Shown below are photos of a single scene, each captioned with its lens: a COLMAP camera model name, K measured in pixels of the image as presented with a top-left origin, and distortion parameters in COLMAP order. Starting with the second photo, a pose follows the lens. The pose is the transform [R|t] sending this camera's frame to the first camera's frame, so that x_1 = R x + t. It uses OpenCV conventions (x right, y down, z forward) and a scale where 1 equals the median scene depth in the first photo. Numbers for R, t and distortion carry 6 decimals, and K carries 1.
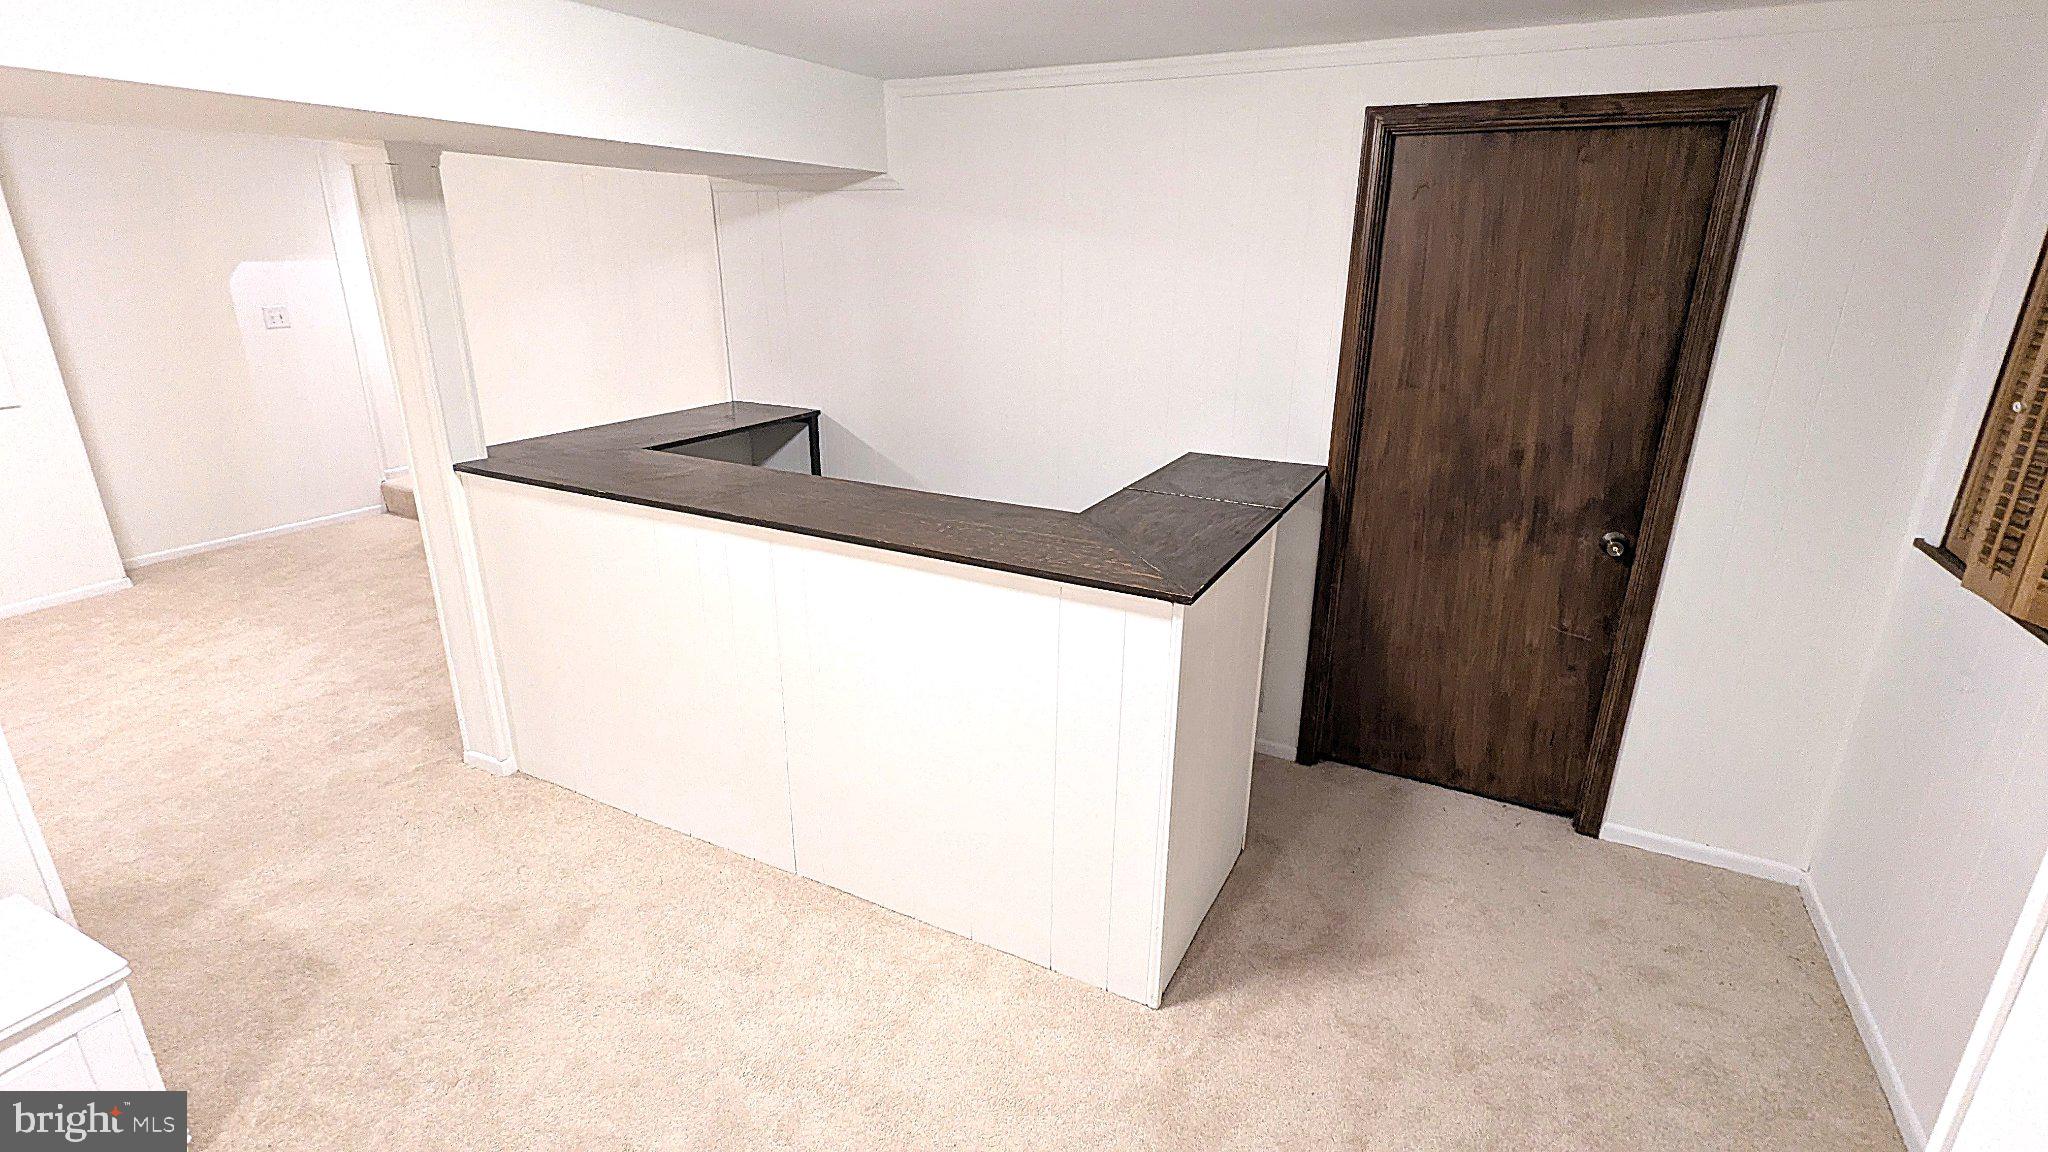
lens RADIAL K [[973.9, 0, 1025.5], [0, 973.9, 586.2], [0, 0, 1]] dist [-0.000997, -0.001865]
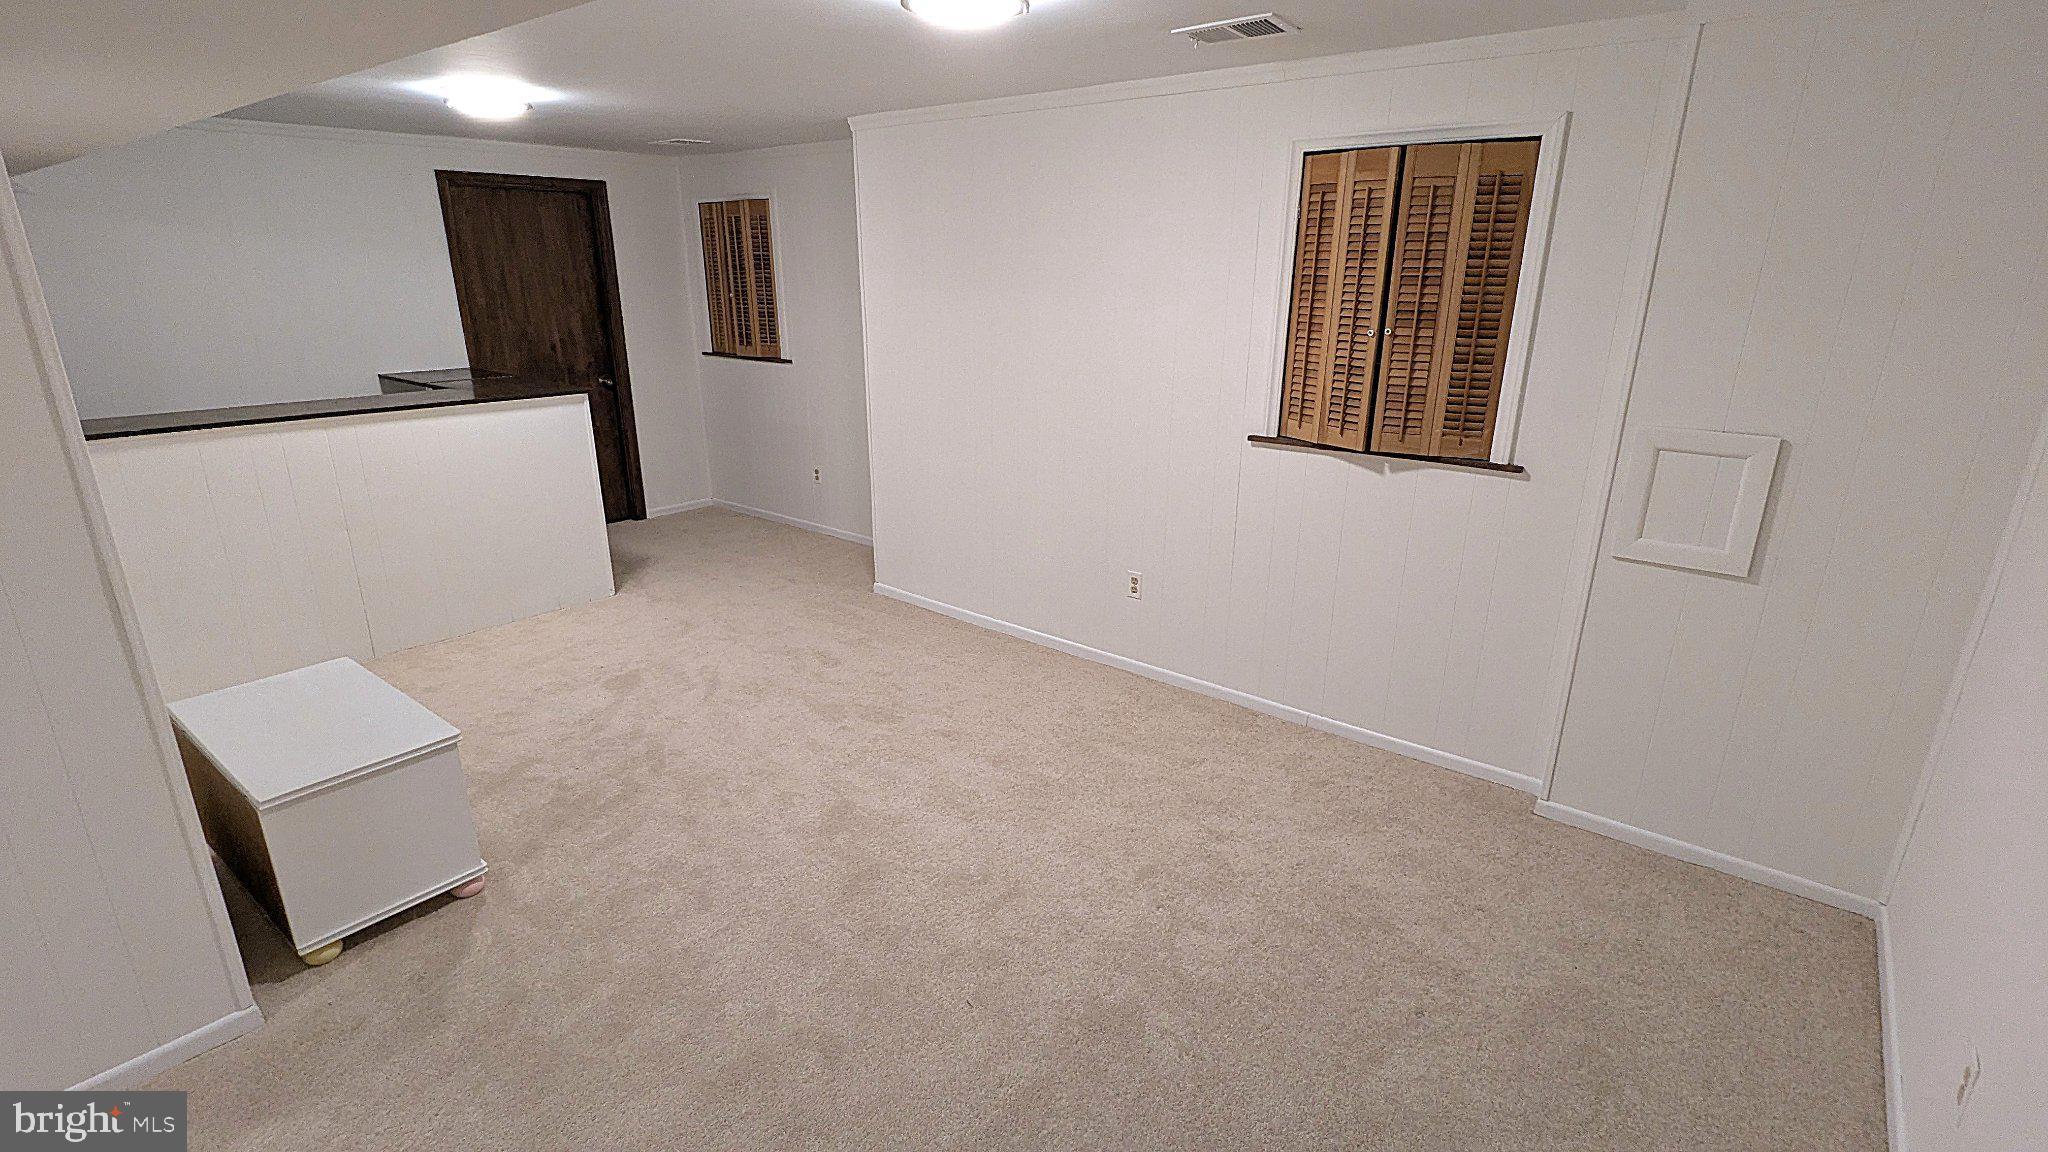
lens RADIAL K [[973.9, 0, 1034.6], [0, 973.9, 583.3], [0, 0, 1]] dist [-0.000997, -0.001865]
pose [[0.197900, -0.319728, 0.926612, -1.360379], [0.322469, 0.913926, 0.246480, 0.142361], [-0.925662, 0.250025, 0.283968, -0.392851]]
